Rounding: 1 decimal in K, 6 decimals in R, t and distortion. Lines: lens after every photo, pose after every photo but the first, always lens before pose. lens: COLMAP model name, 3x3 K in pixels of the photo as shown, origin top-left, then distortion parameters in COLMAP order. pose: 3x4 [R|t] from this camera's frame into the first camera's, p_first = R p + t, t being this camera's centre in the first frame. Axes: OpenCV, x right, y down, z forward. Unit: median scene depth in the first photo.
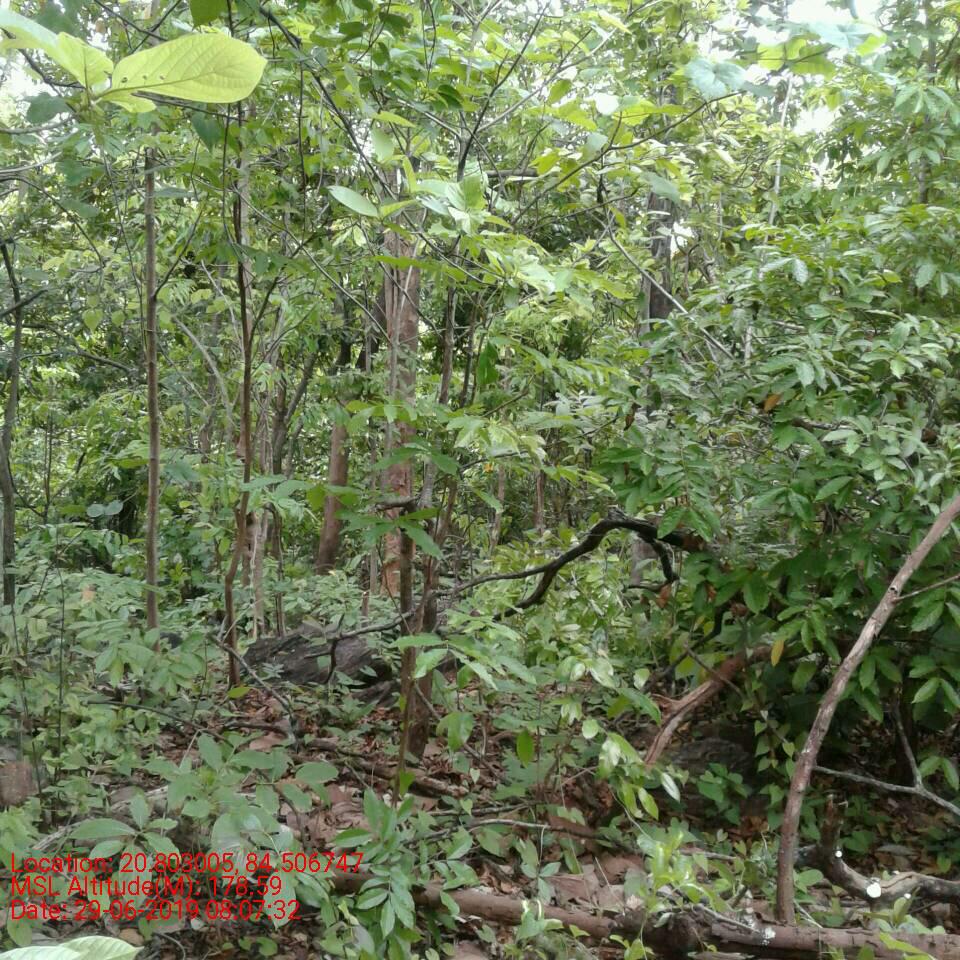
lens RADIAL K [[1137.6, 0, 468.5], [0, 1137.6, 515.3], [0, 0, 1]] dist [0.010792, -0.040791]
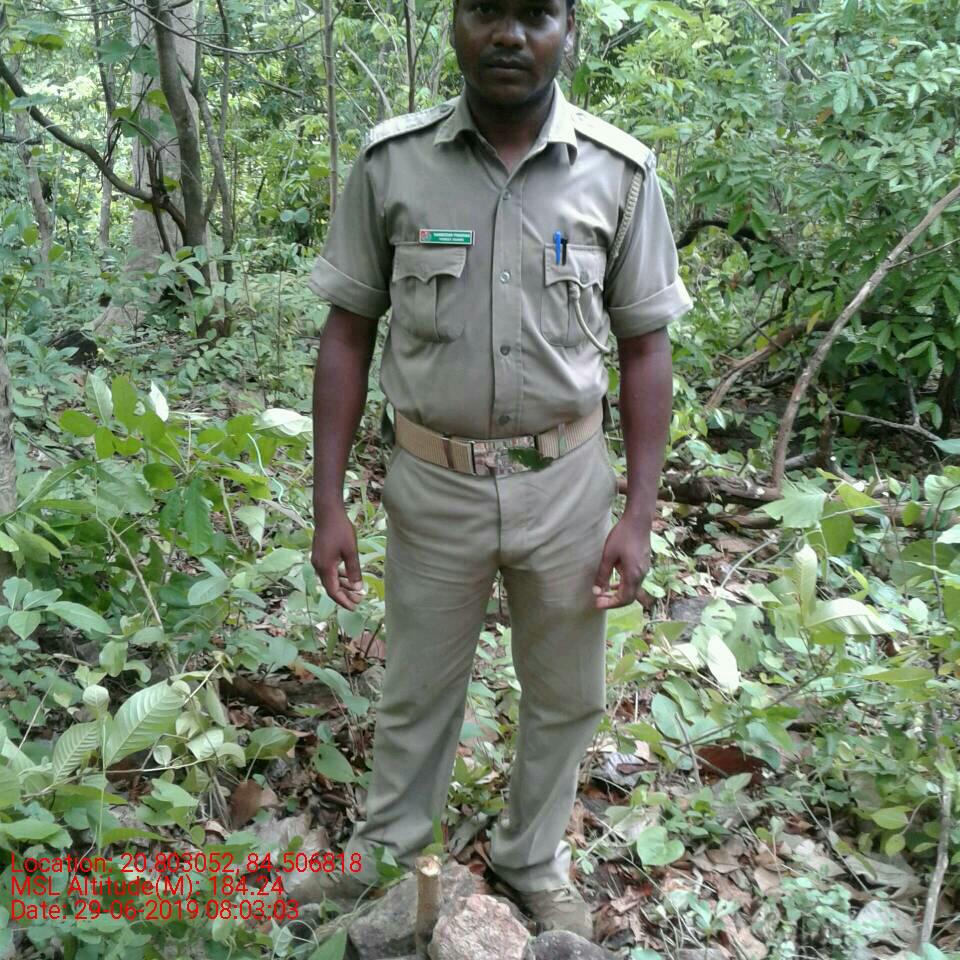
lens RADIAL K [[1161.7, 0, 477.4], [0, 1161.7, 506.0], [0, 0, 1]] dist [0.021362, 0.024131]
pose [[0.990187, 0.047595, -0.131391, 0.033236], [-0.019904, 0.978663, 0.204507, 0.028388], [0.138321, -0.199885, 0.970007, -0.168564]]
